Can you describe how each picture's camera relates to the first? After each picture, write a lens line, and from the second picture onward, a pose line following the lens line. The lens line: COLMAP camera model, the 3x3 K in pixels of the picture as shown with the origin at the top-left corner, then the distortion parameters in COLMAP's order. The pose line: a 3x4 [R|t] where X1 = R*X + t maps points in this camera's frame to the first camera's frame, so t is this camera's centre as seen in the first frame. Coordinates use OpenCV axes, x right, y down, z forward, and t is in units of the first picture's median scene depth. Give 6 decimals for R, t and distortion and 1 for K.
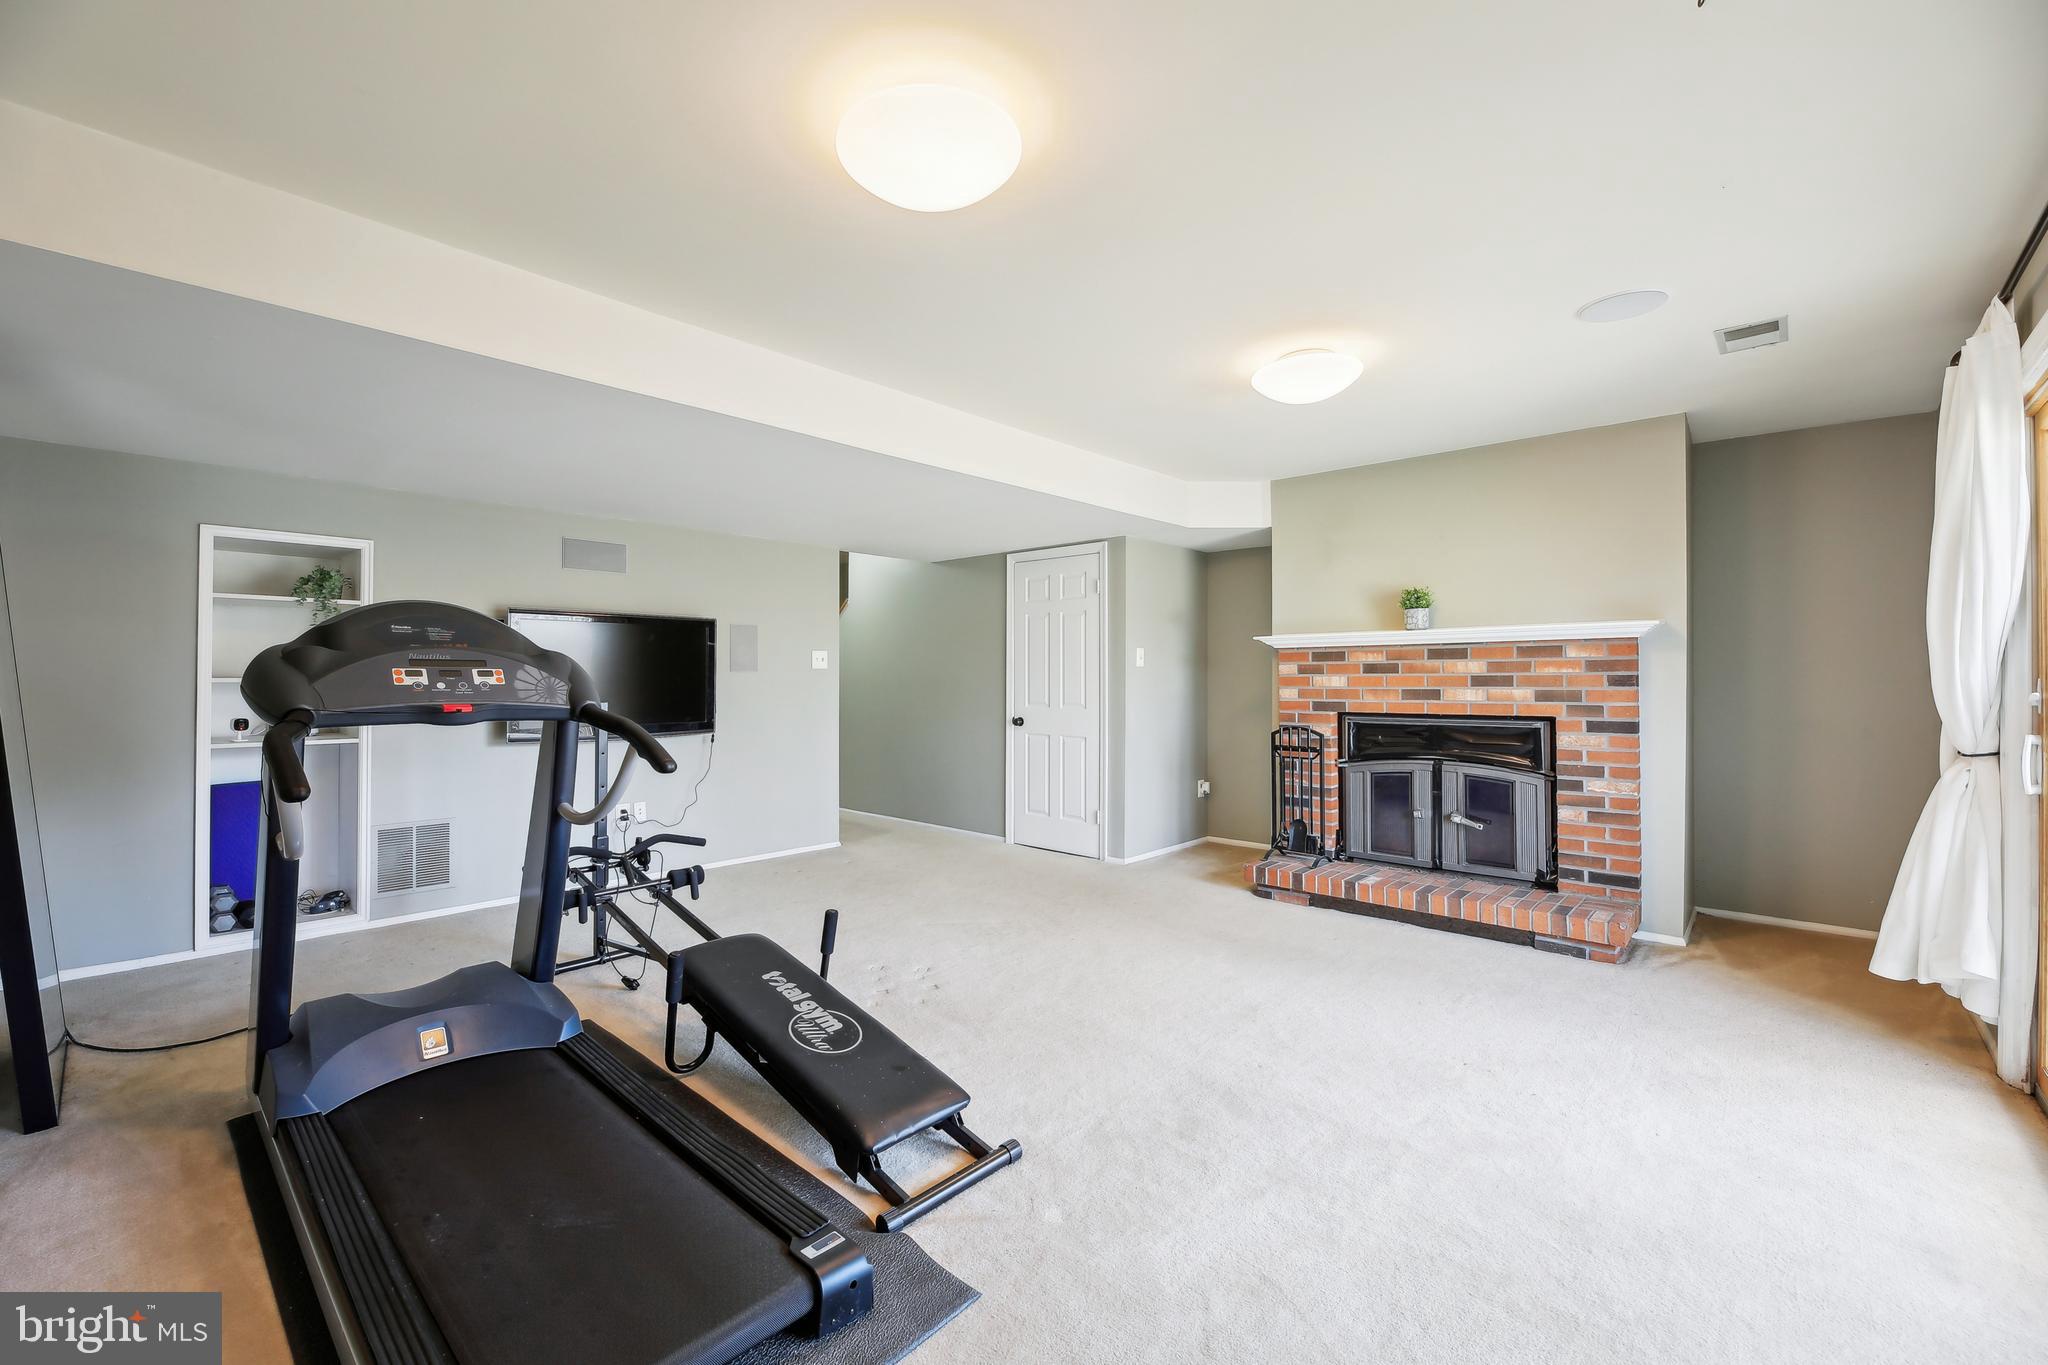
lens RADIAL K [[844.7, 0, 1016.4], [0, 844.7, 672.3], [0, 0, 1]] dist [-0.001051, -0.000303]
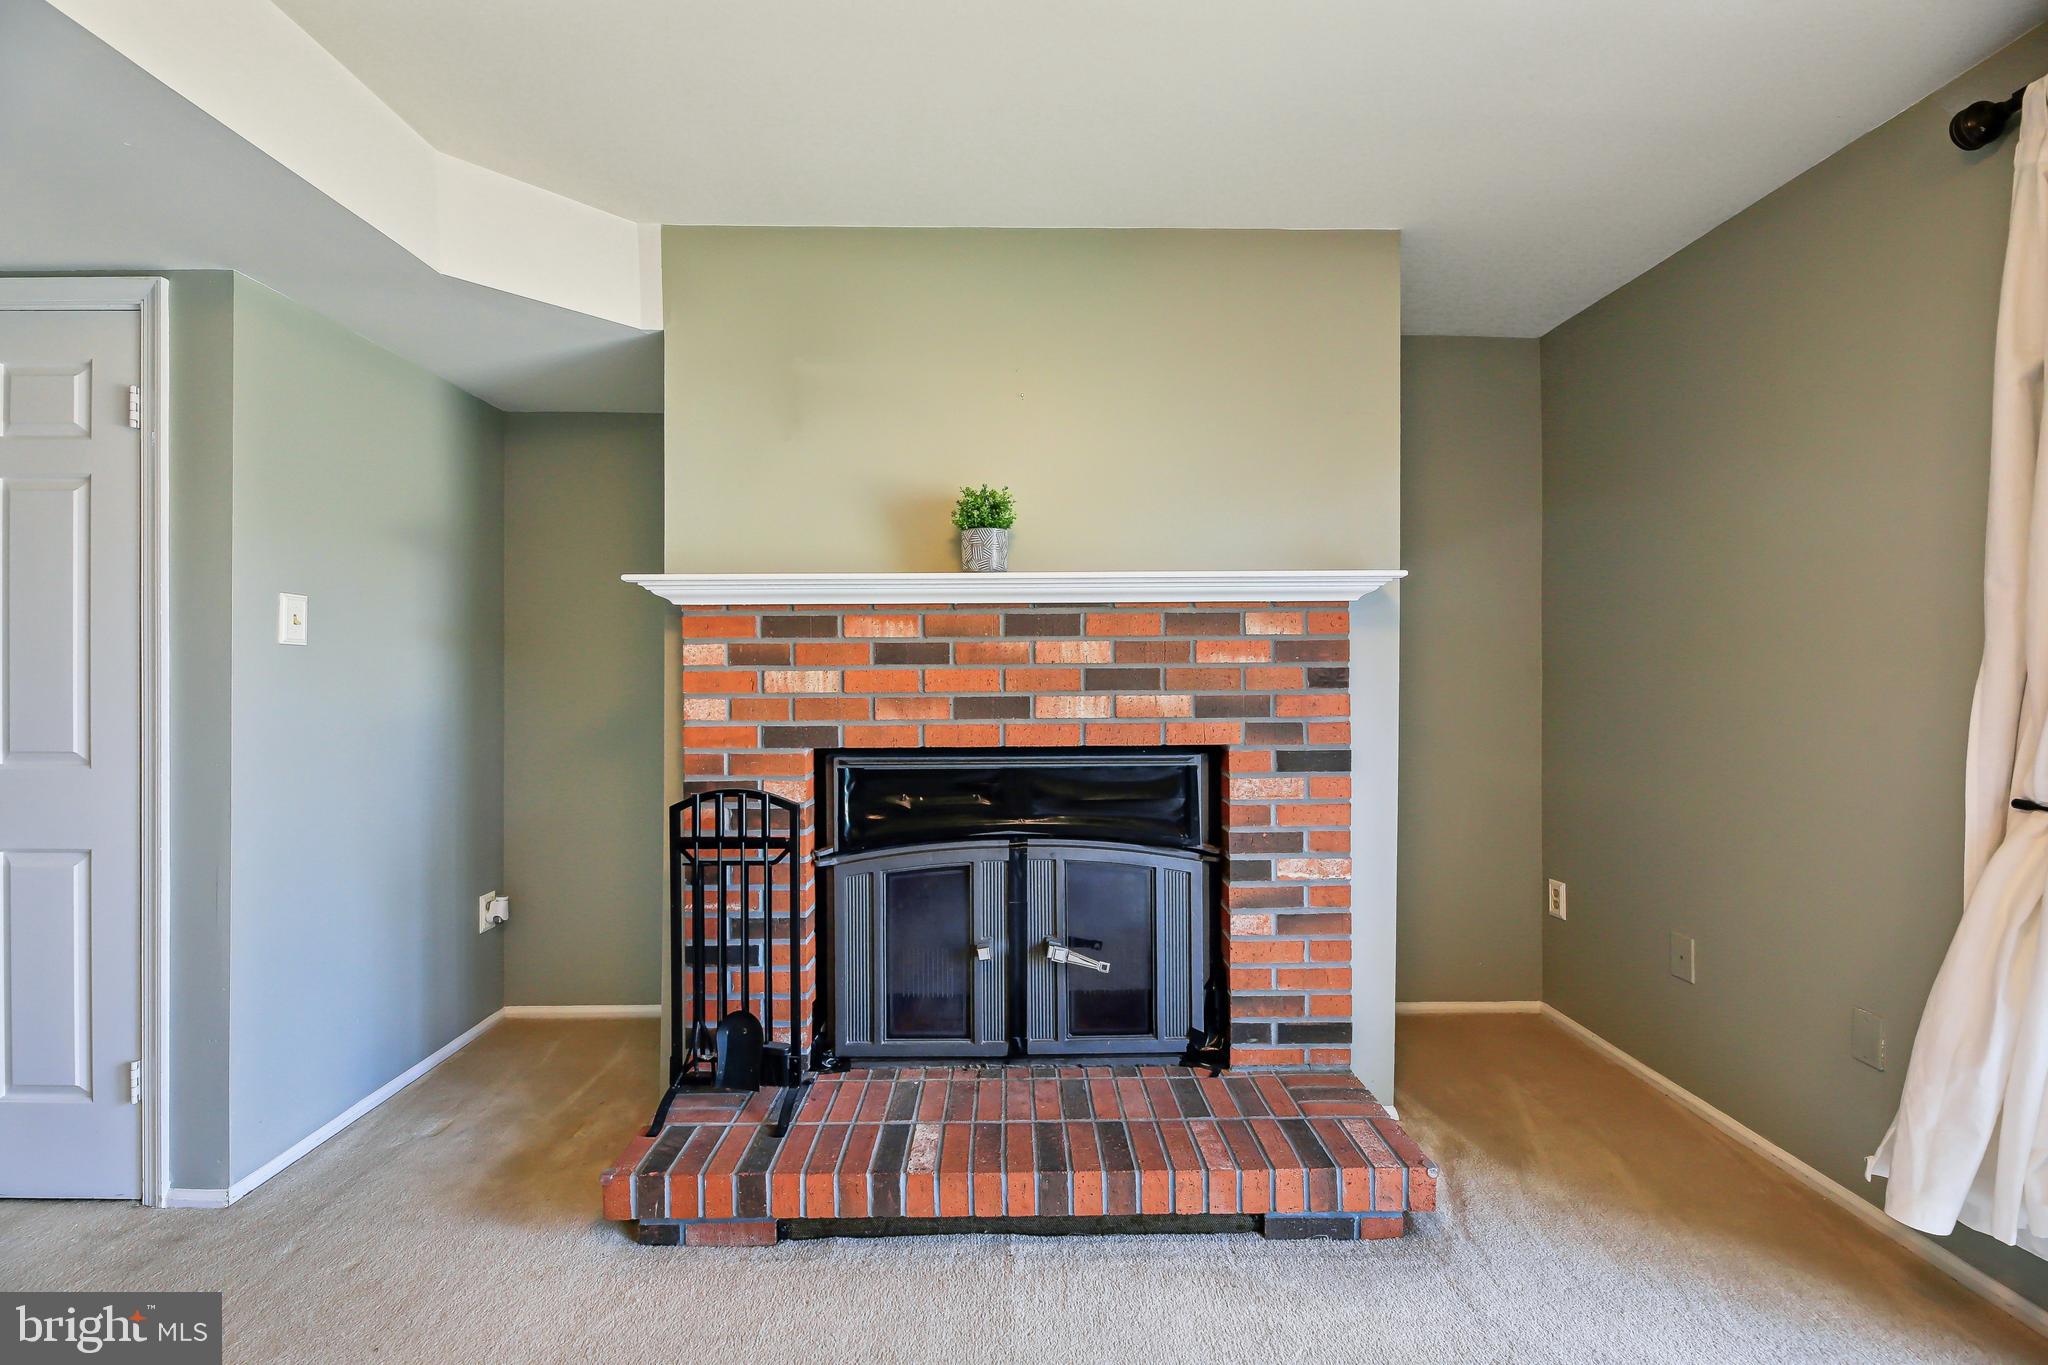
lens RADIAL K [[844.7, 0, 1016.4], [0, 844.7, 672.3], [0, 0, 1]] dist [-0.001051, -0.000303]
pose [[0.729670, 0.002022, 0.683796, 0.155576], [-0.002607, 0.999997, -0.000175, 0.006017], [-0.683794, -0.001655, 0.729673, 0.634087]]
